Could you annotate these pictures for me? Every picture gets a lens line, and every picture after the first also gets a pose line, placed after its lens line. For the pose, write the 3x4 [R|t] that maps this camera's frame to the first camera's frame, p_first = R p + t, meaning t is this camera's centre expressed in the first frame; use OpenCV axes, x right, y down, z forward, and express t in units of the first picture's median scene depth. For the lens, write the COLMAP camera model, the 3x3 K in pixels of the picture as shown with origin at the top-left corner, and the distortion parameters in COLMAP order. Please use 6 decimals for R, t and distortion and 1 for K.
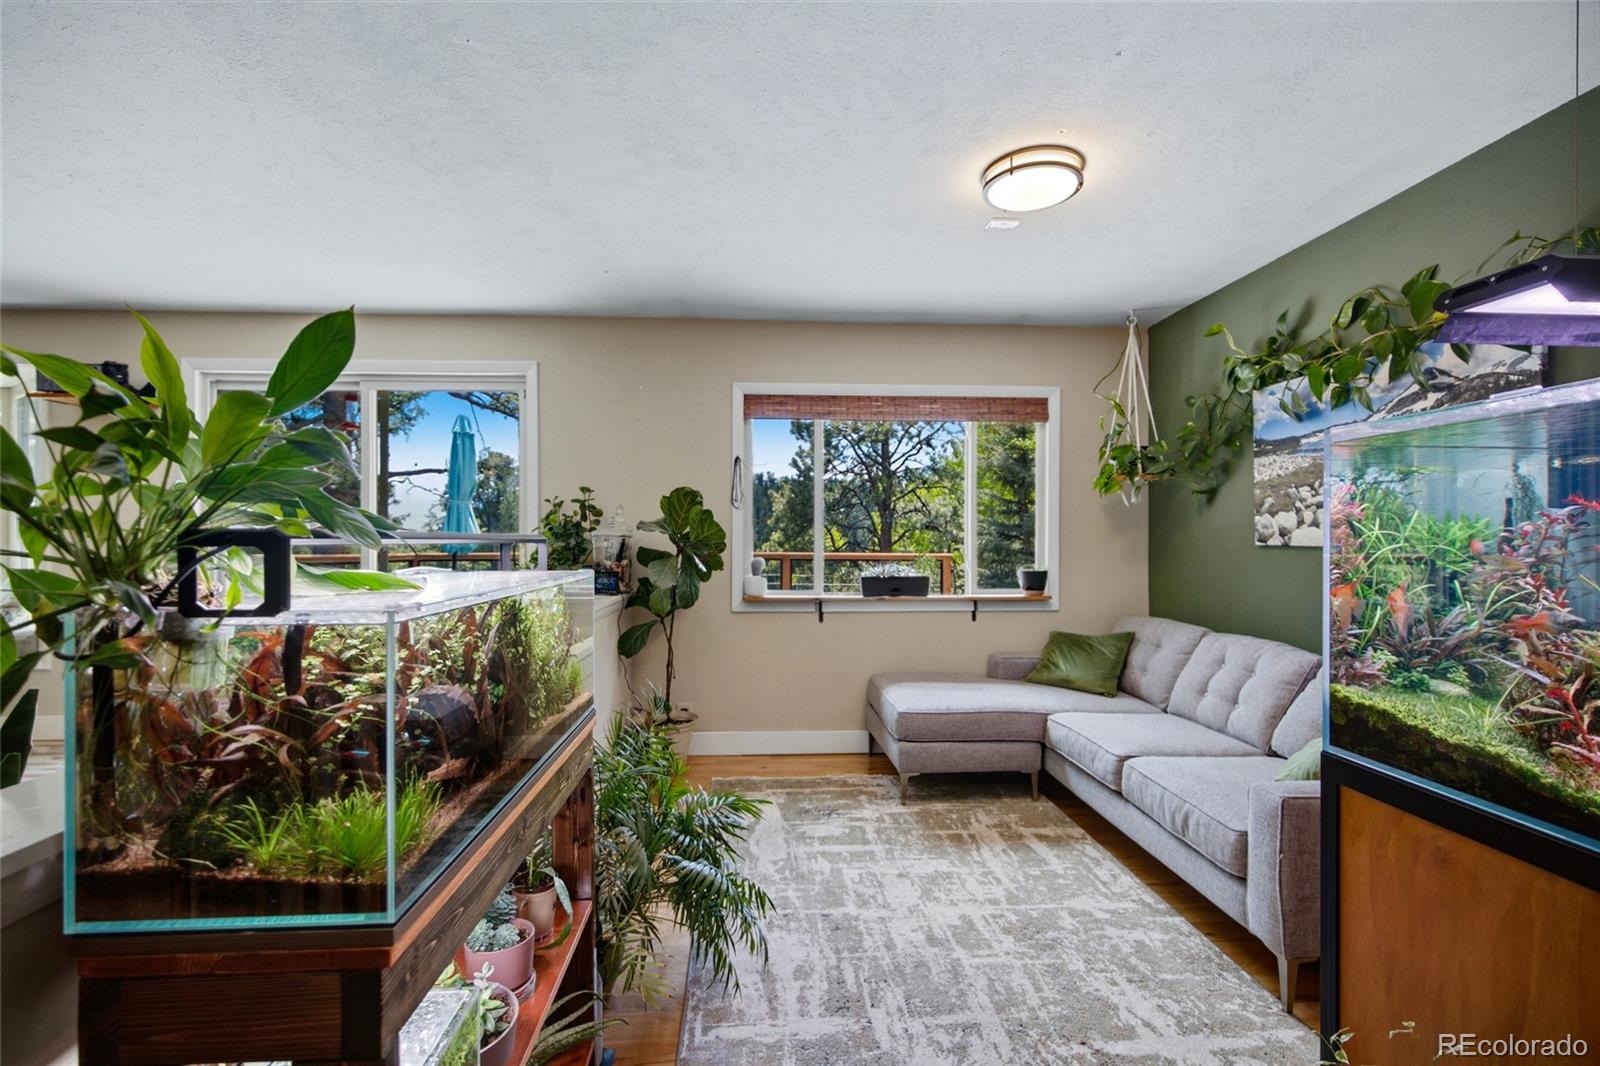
lens RADIAL K [[718.1, 0, 800.0], [0, 718.1, 533.0], [0, 0, 1]] dist [-0.002986, -0.000116]
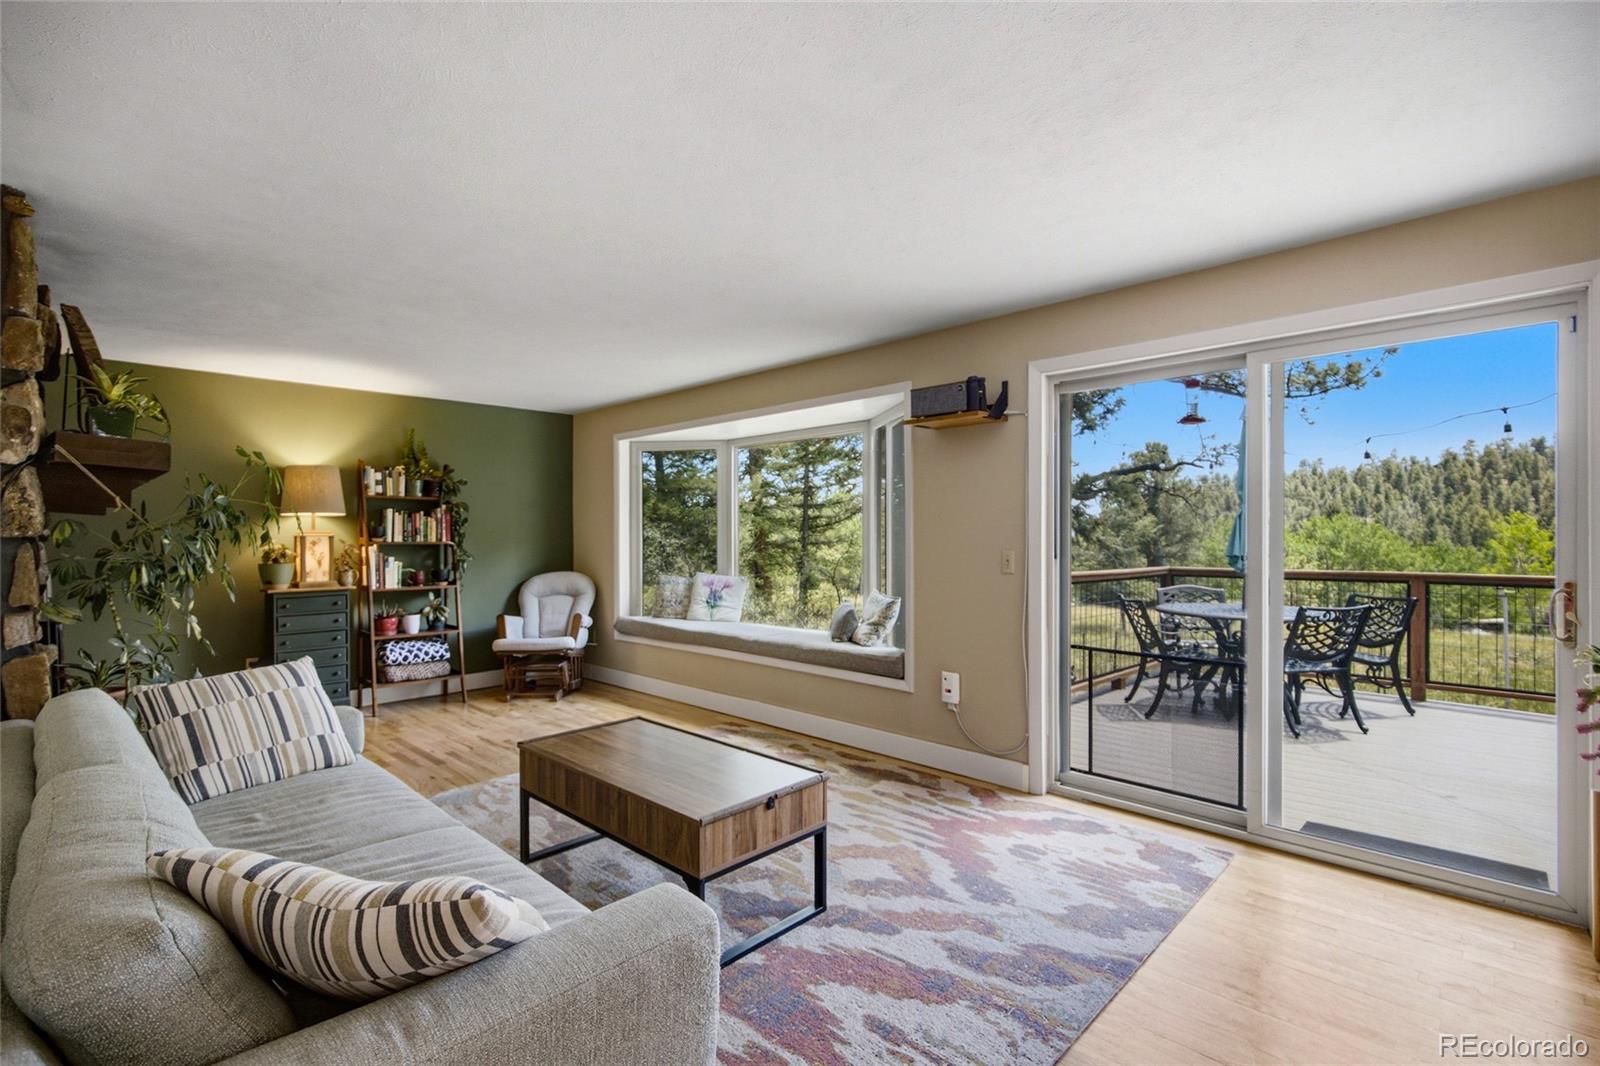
lens RADIAL K [[736.2, 0, 794.7], [0, 736.2, 530.5], [0, 0, 1]] dist [0.000100, -0.000132]
pose [[0.673727, -0.006080, -0.738955, -0.463813], [0.009123, 0.999958, 0.000089, -0.048162], [0.738924, -0.006801, 0.673754, 0.208883]]
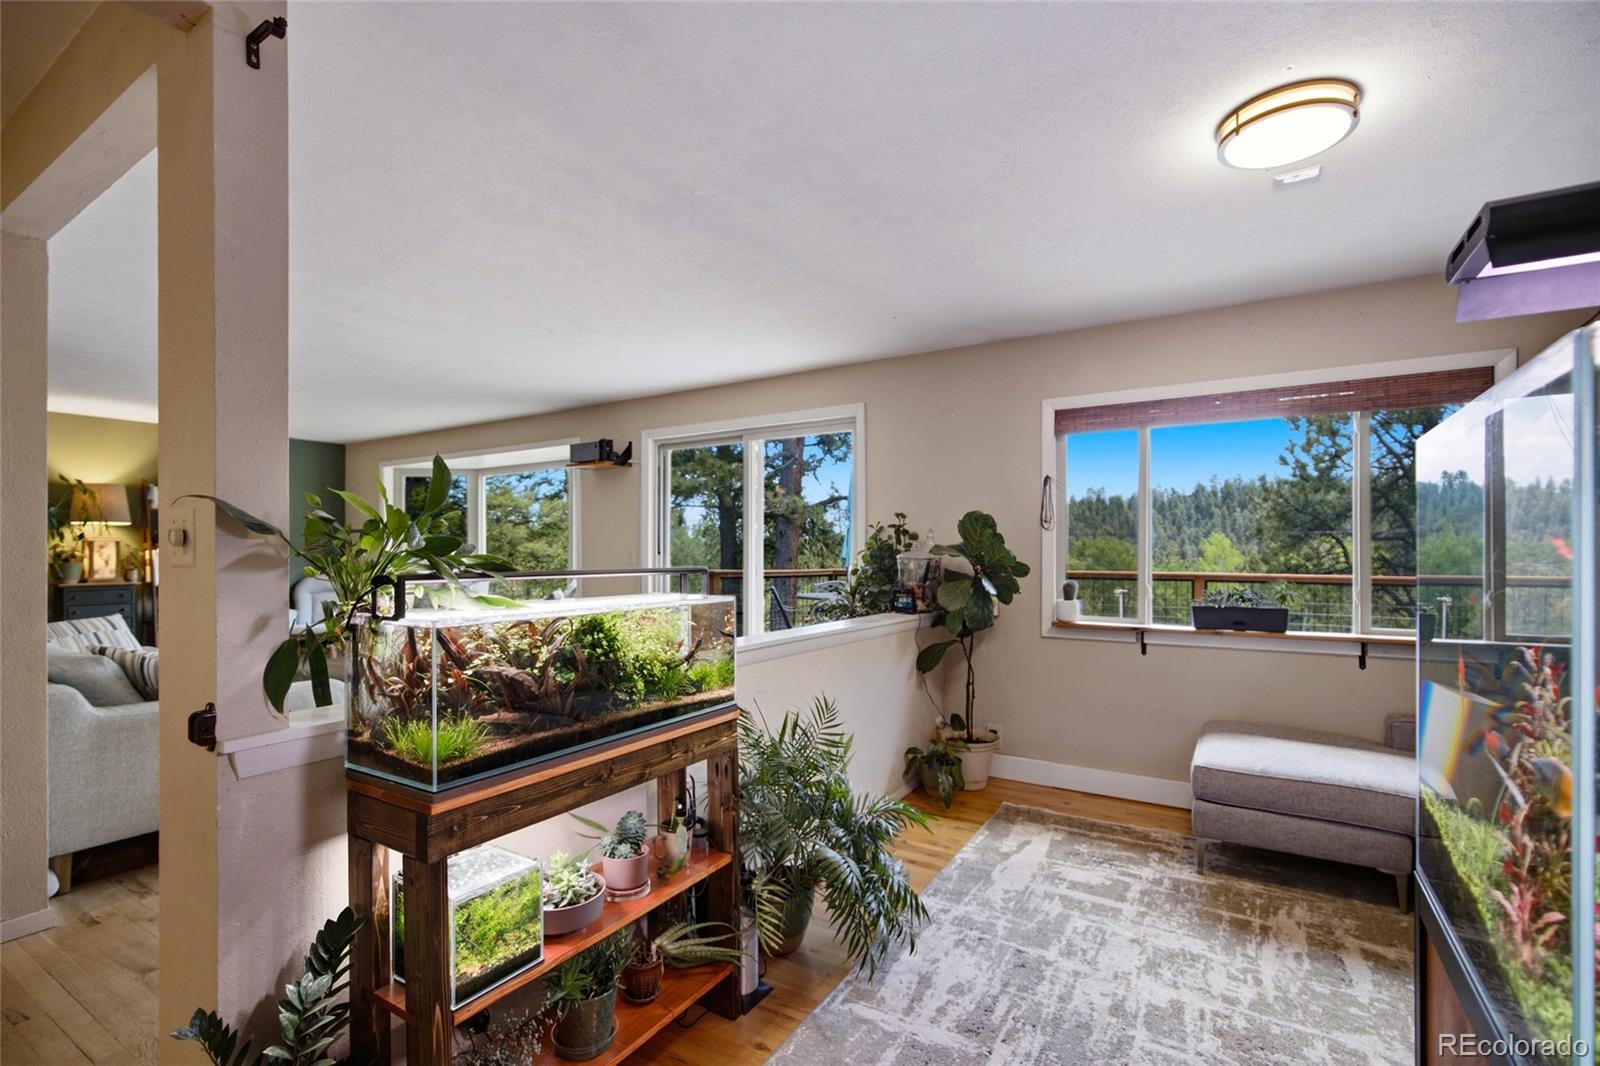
lens RADIAL K [[732.2, 0, 793.0], [0, 732.2, 546.0], [0, 0, 1]] dist [0.001267, -0.000608]
pose [[0.814809, -0.007647, -0.579680, 0.249419], [0.007083, 0.999970, -0.003234, -0.014293], [0.579687, -0.001470, 0.814838, 0.001773]]
